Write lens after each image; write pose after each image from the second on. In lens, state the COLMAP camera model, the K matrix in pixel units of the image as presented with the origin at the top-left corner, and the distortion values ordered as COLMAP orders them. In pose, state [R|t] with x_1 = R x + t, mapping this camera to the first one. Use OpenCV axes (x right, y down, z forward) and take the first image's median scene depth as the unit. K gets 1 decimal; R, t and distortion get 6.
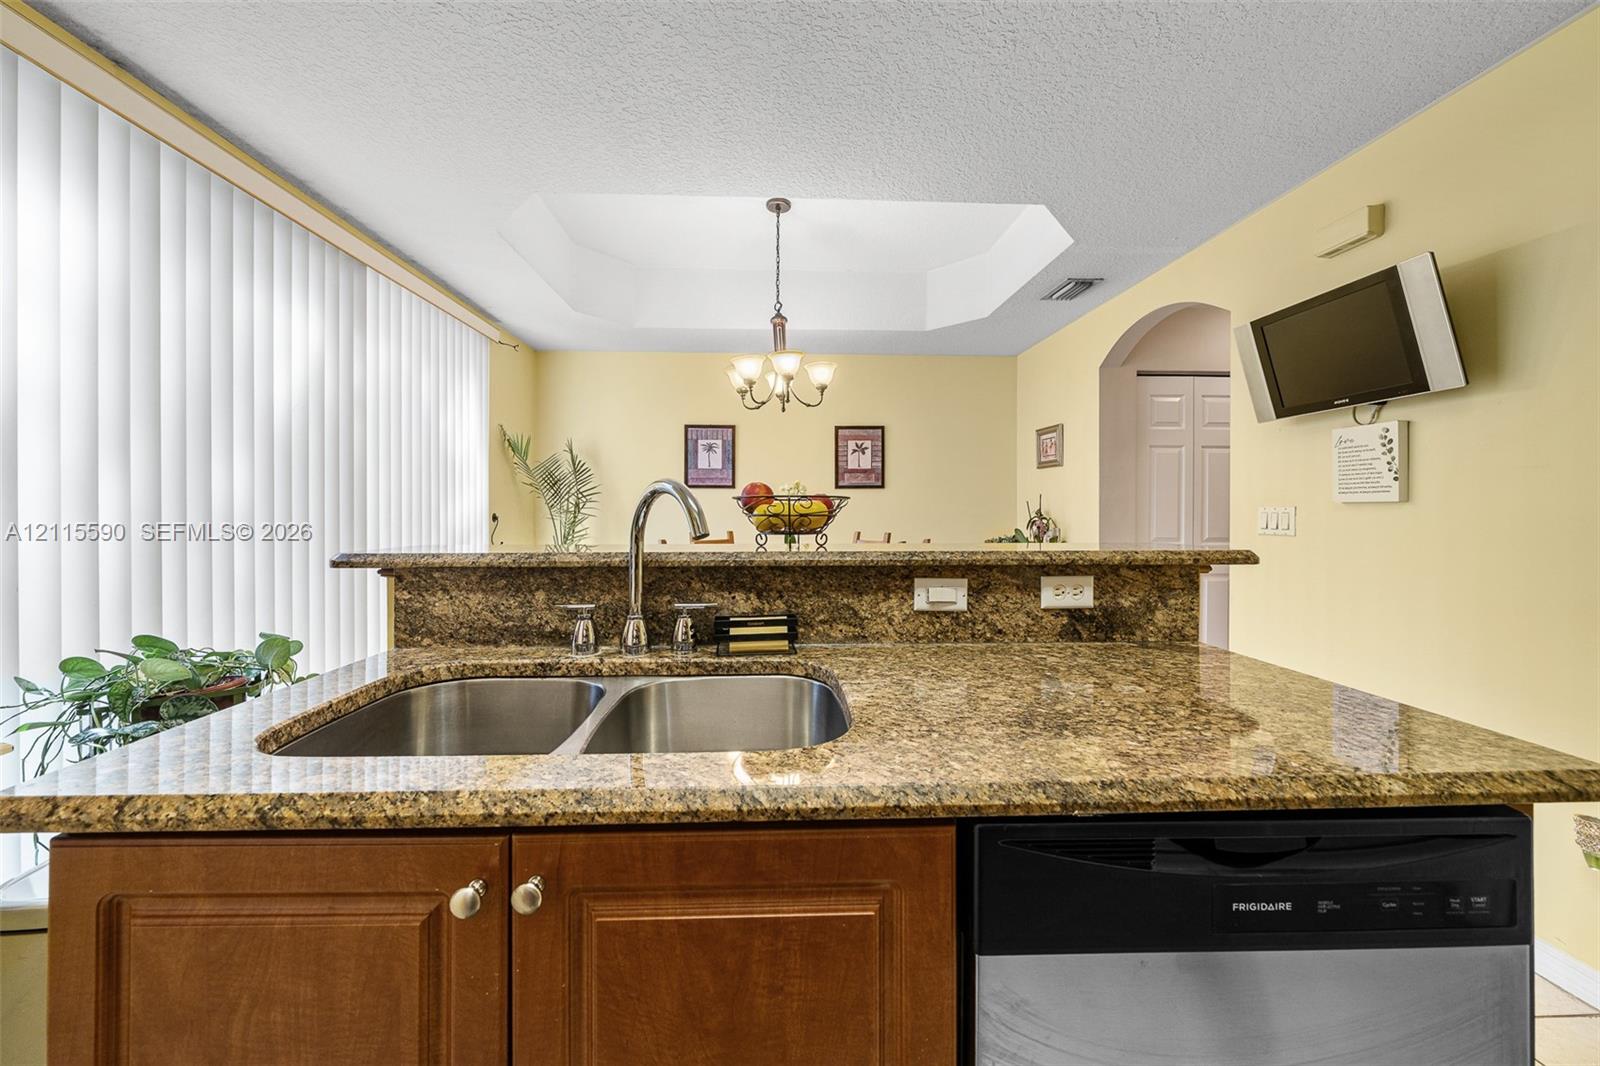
lens RADIAL K [[550.3, 0, 783.2], [0, 550.3, 514.2], [0, 0, 1]] dist [-0.006402, 0.000105]
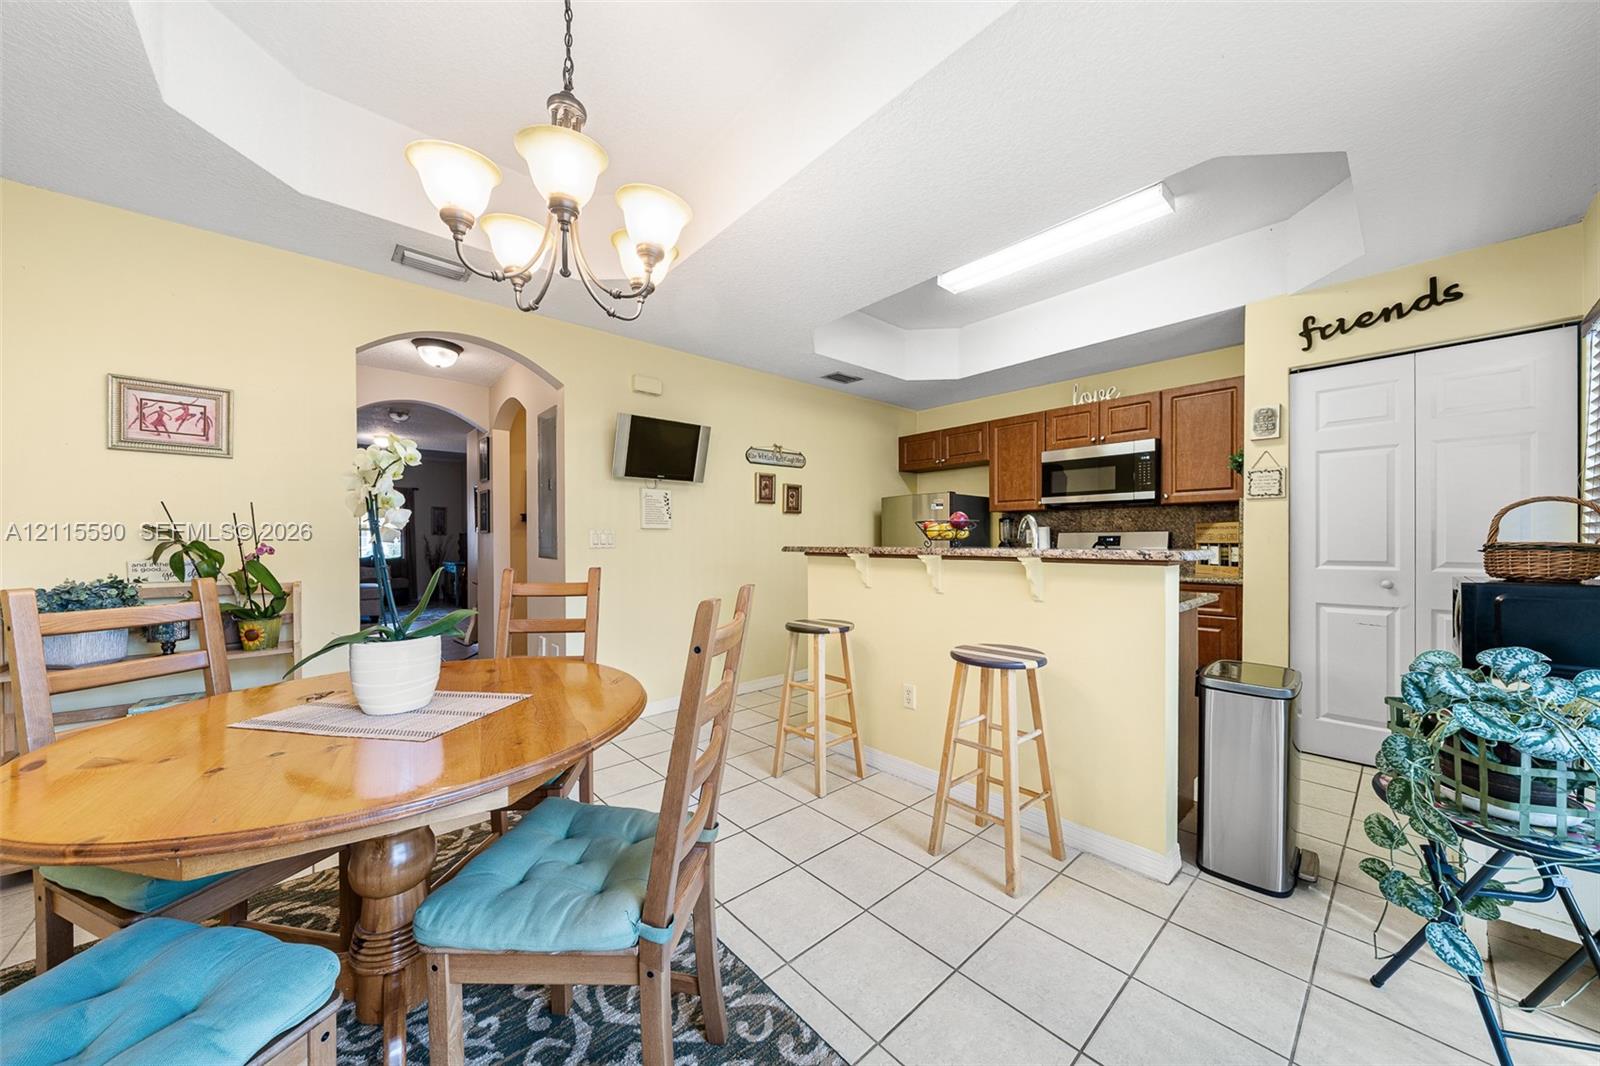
lens RADIAL K [[550.3, 0, 811.3], [0, 550.3, 537.9], [0, 0, 1]] dist [-0.006402, 0.000105]
pose [[-0.644444, 0.003222, 0.764644, -1.273643], [0.008258, 0.999962, 0.002747, 0.016172], [-0.764607, 0.008084, -0.644446, 3.005210]]
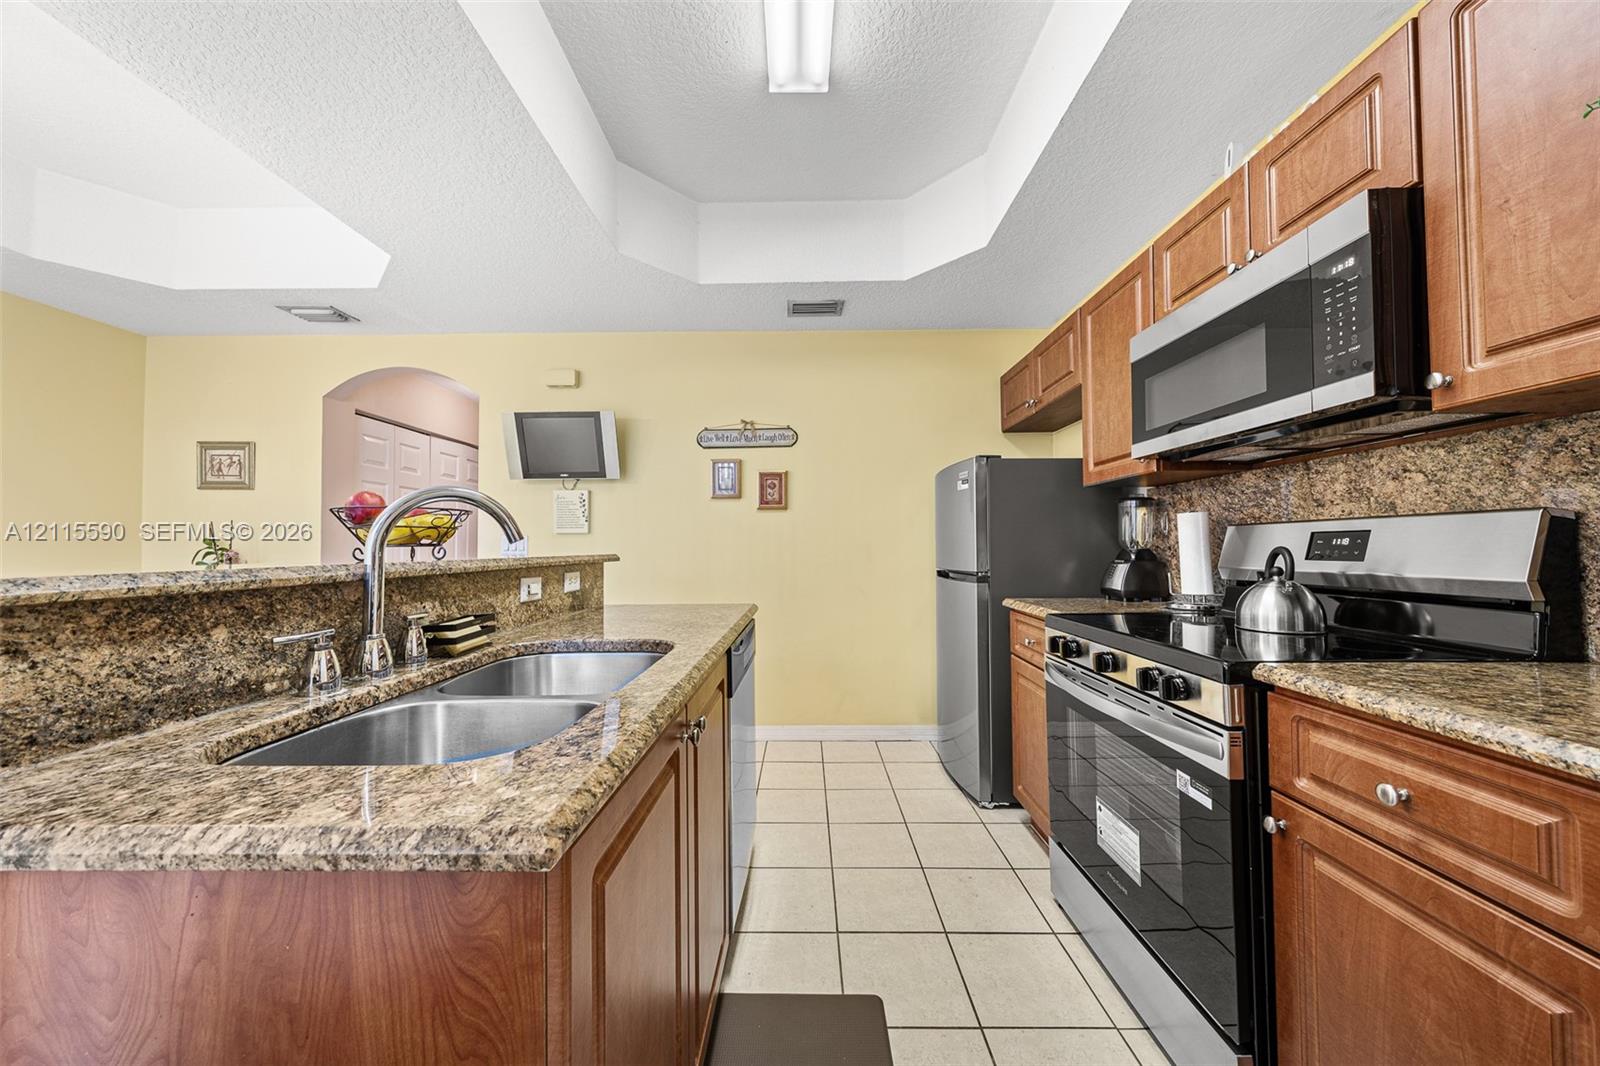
lens RADIAL K [[550.3, 0, 799.1], [0, 550.3, 534.2], [0, 0, 1]] dist [-0.006402, 0.000105]
pose [[0.053121, 0.023123, 0.998320, -1.066996], [0.012783, 0.999634, -0.023833, 0.051213], [-0.998506, 0.014028, 0.052806, 0.263335]]
